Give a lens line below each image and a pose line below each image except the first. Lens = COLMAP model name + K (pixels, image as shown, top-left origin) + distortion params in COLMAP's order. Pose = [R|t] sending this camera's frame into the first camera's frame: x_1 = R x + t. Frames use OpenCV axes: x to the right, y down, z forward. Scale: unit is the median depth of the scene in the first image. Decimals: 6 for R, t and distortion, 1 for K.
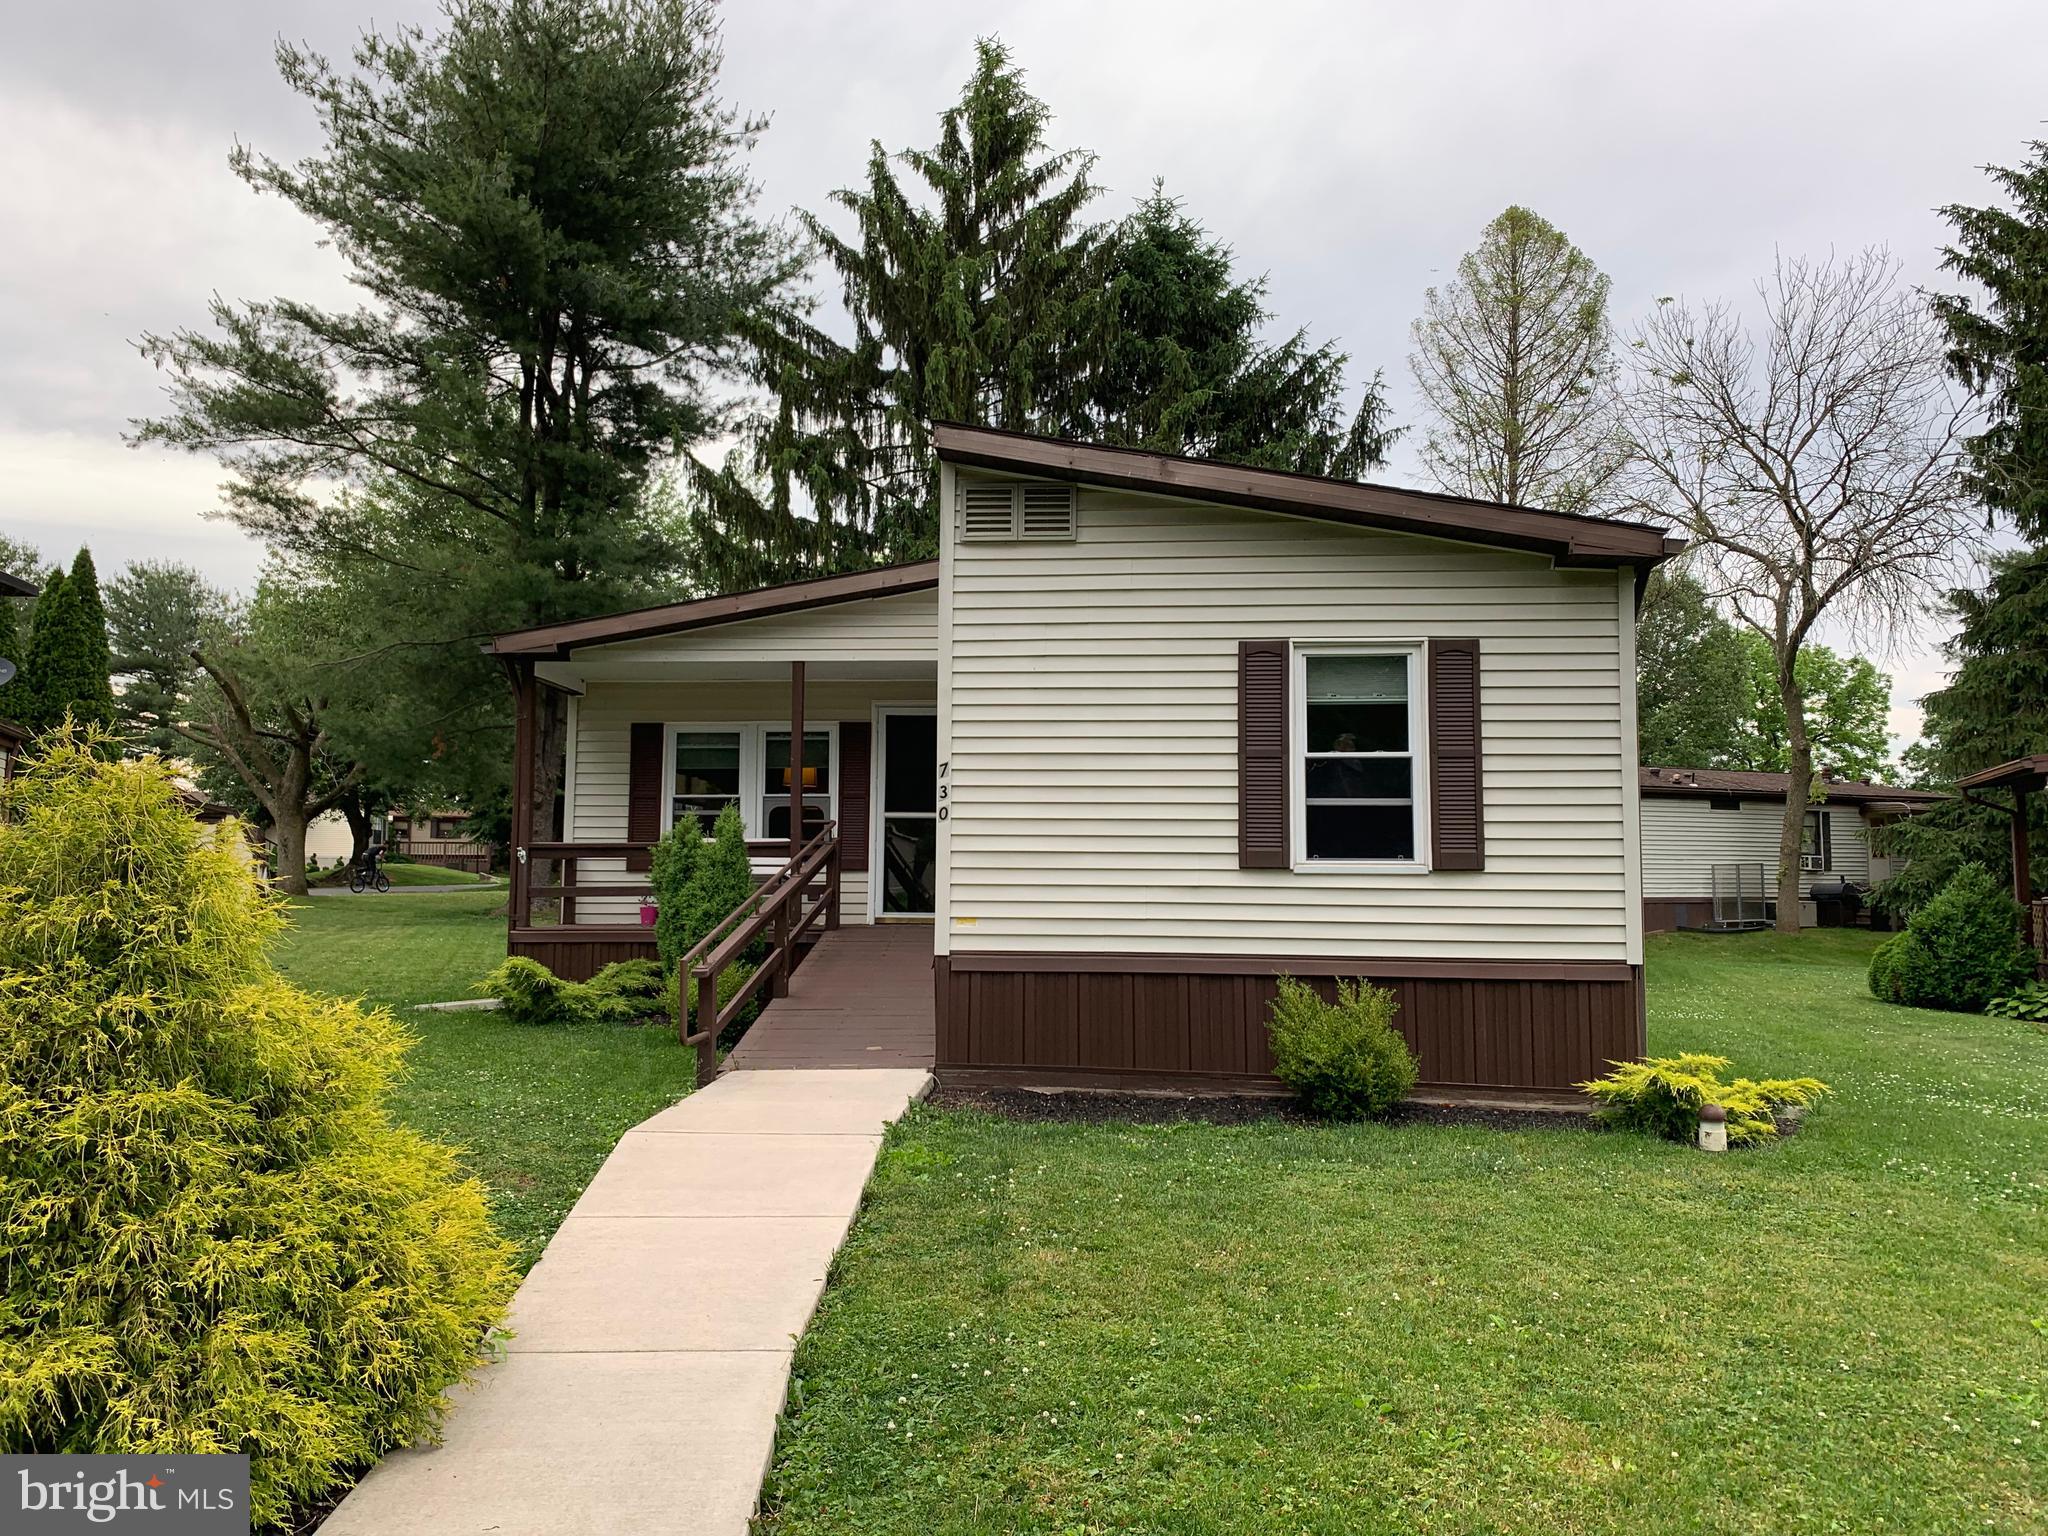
lens RADIAL K [[1541.3, 0, 1013.5], [0, 1541.3, 753.1], [0, 0, 1]] dist [0.023138, -0.023714]
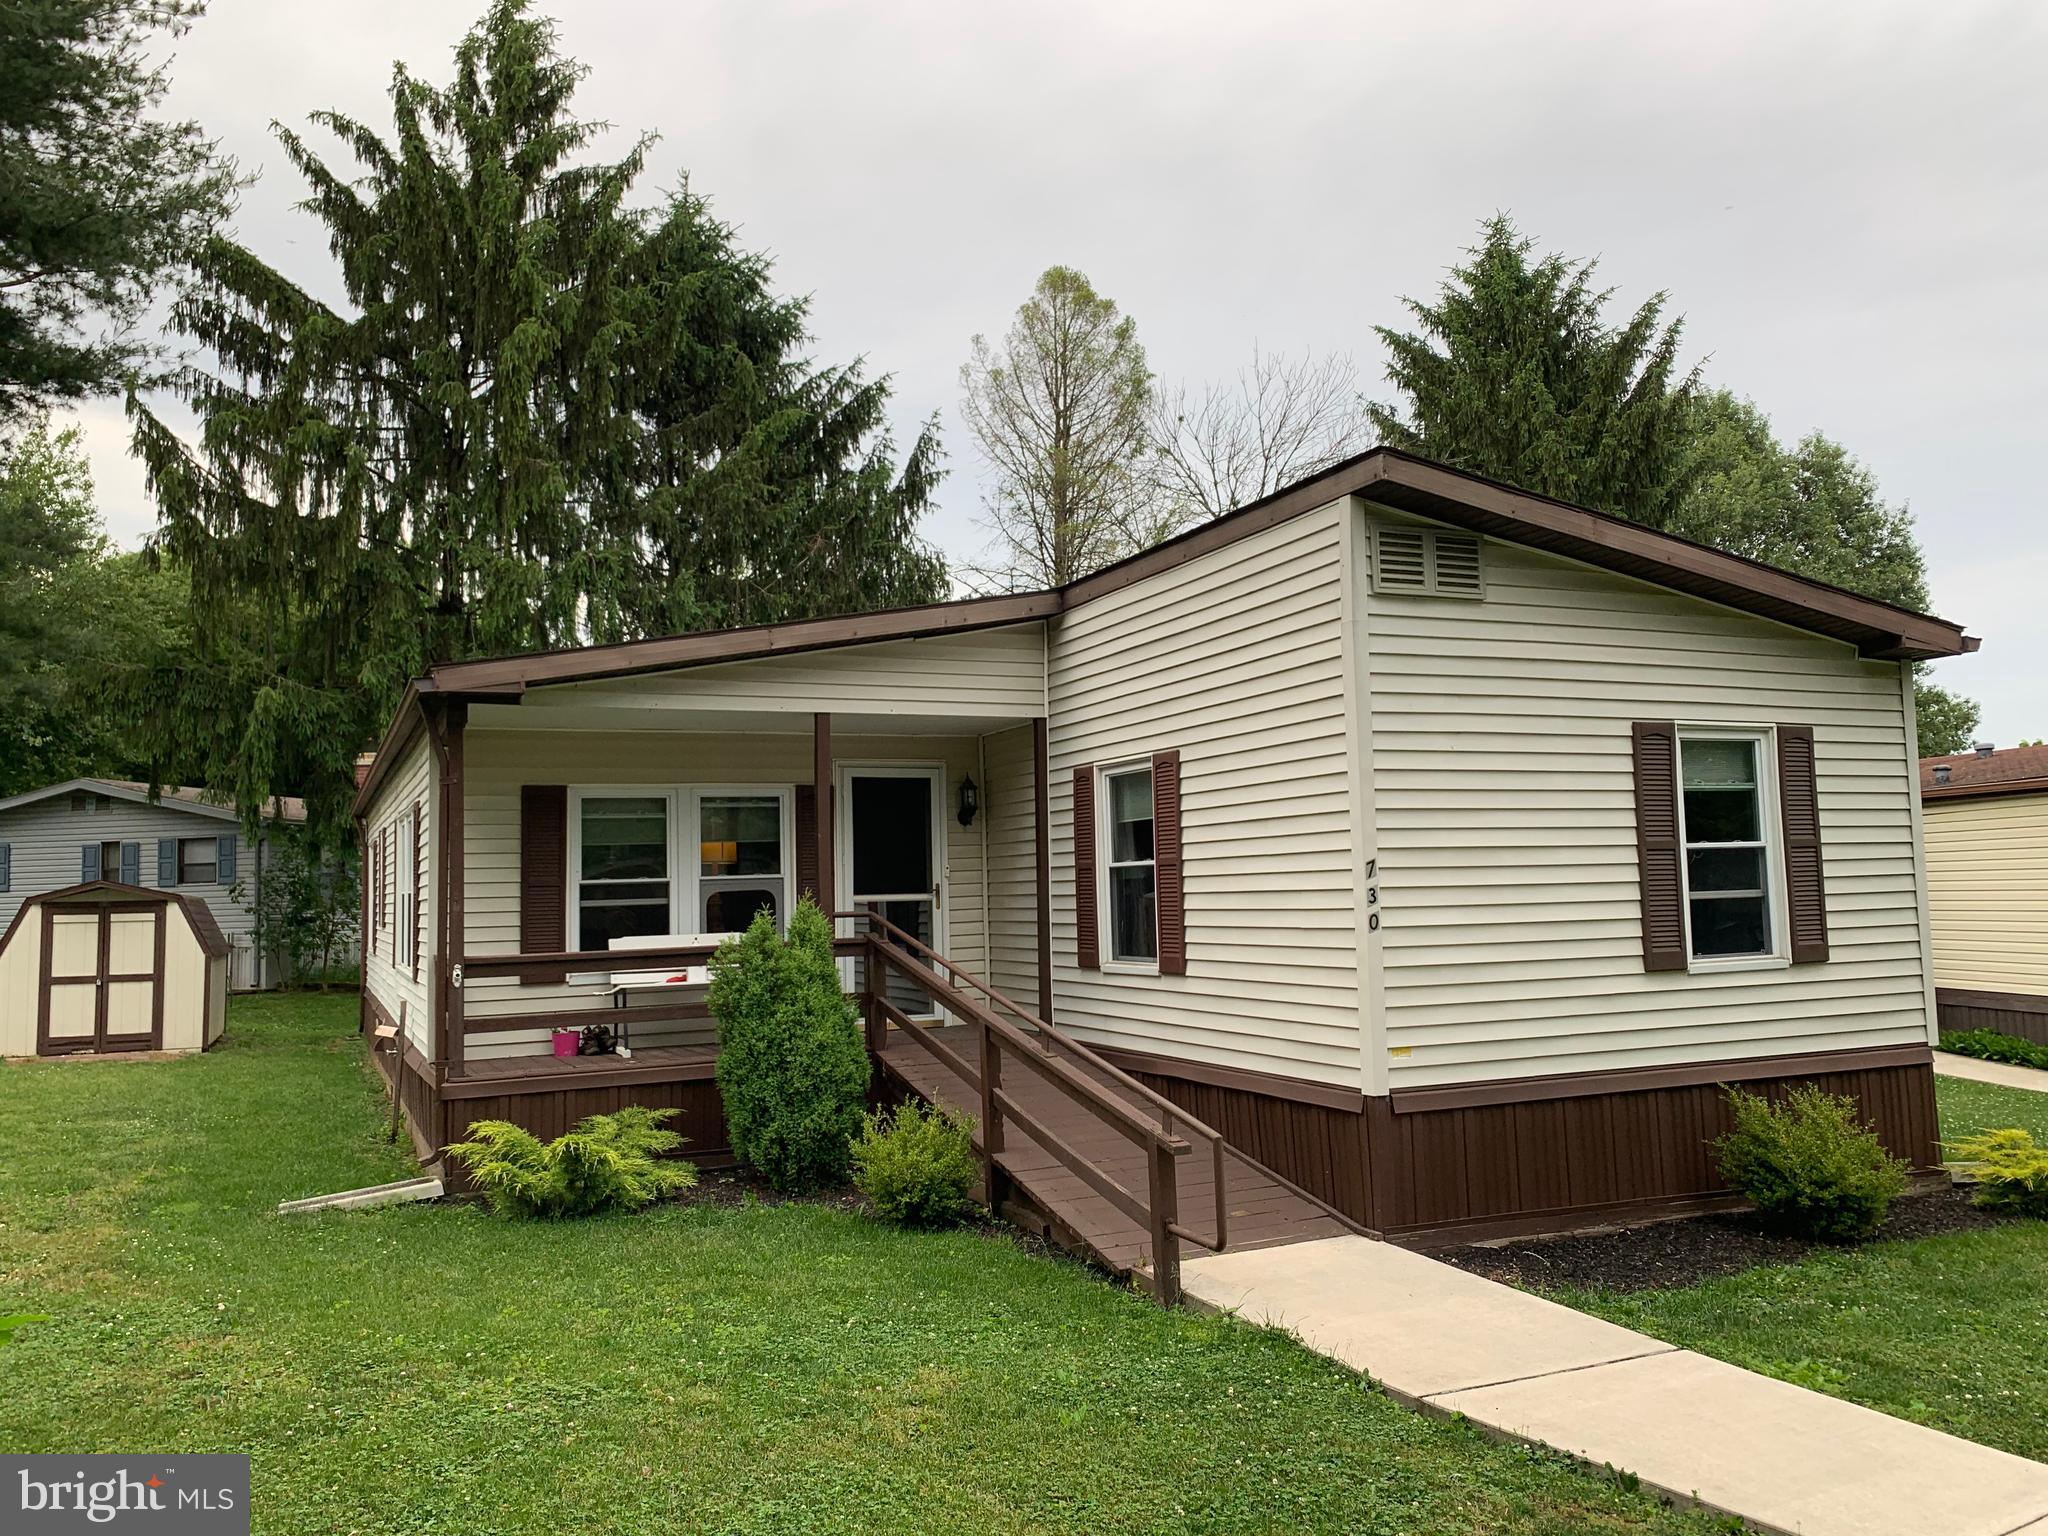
lens RADIAL K [[1541.3, 0, 973.0], [0, 1541.3, 777.3], [0, 0, 1]] dist [0.023138, -0.023714]
pose [[0.884580, 0.006610, 0.466341, -0.218357], [-0.006003, 0.999978, -0.002788, -0.012150], [-0.466350, -0.000333, 0.884600, 0.129009]]
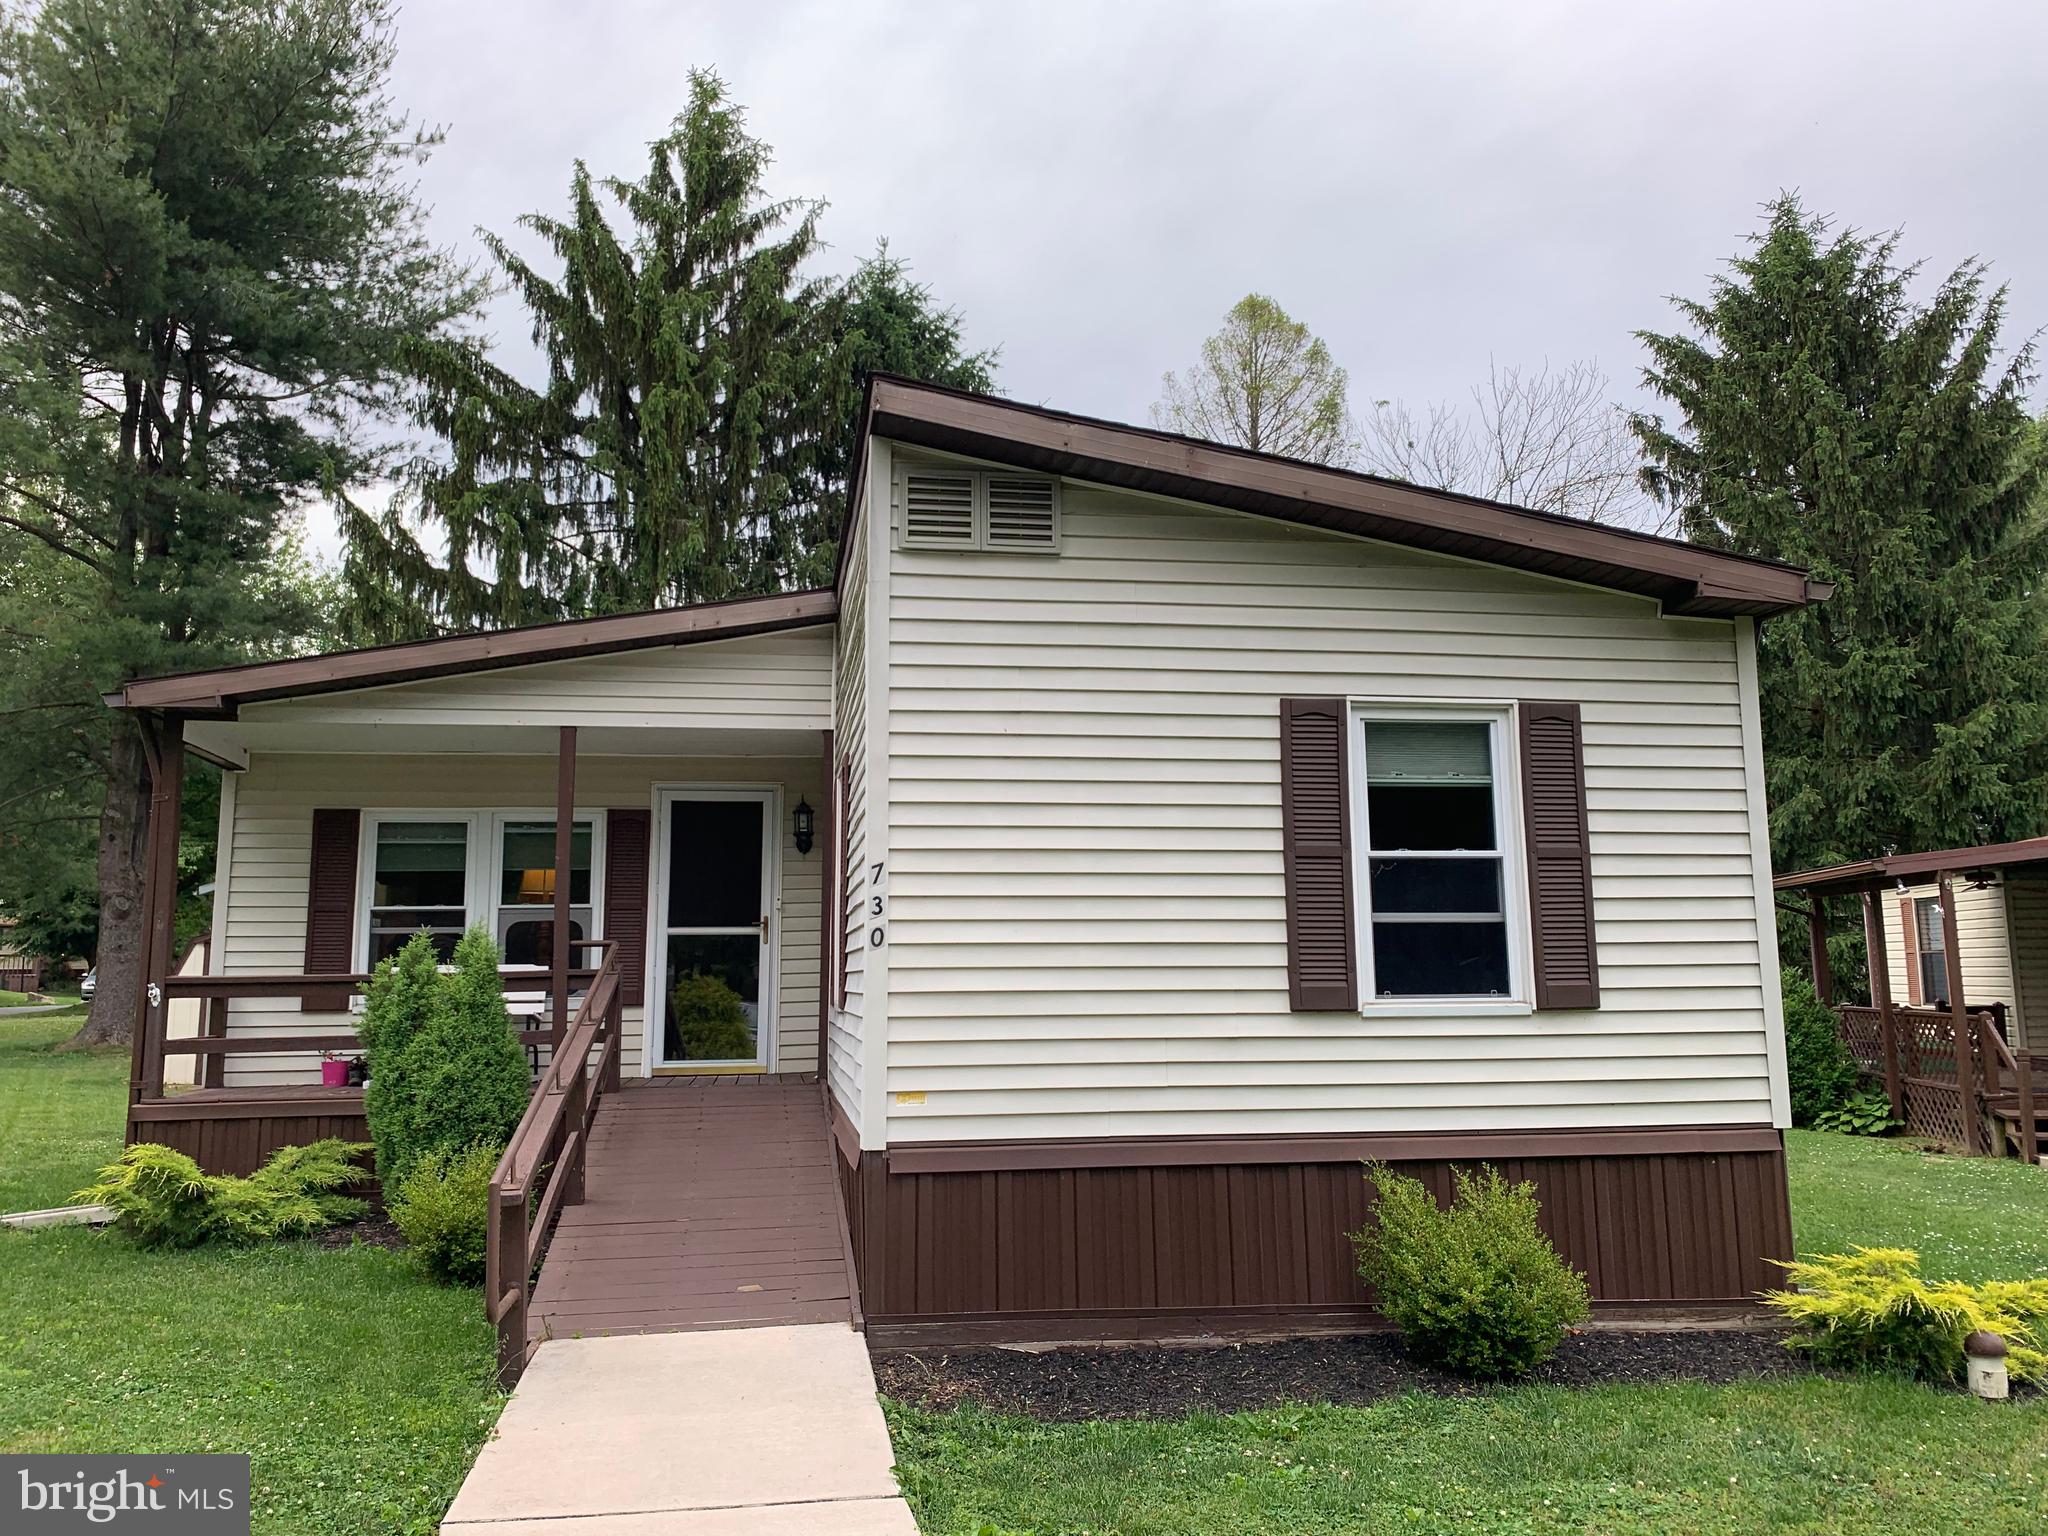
lens RADIAL K [[1541.3, 0, 1002.5], [0, 1541.3, 750.3], [0, 0, 1]] dist [0.023138, -0.023714]
pose [[0.973612, 0.018163, 0.227486, -0.052141], [-0.003093, 0.997787, -0.066426, 0.000412], [-0.228189, 0.063970, 0.971513, 0.110527]]
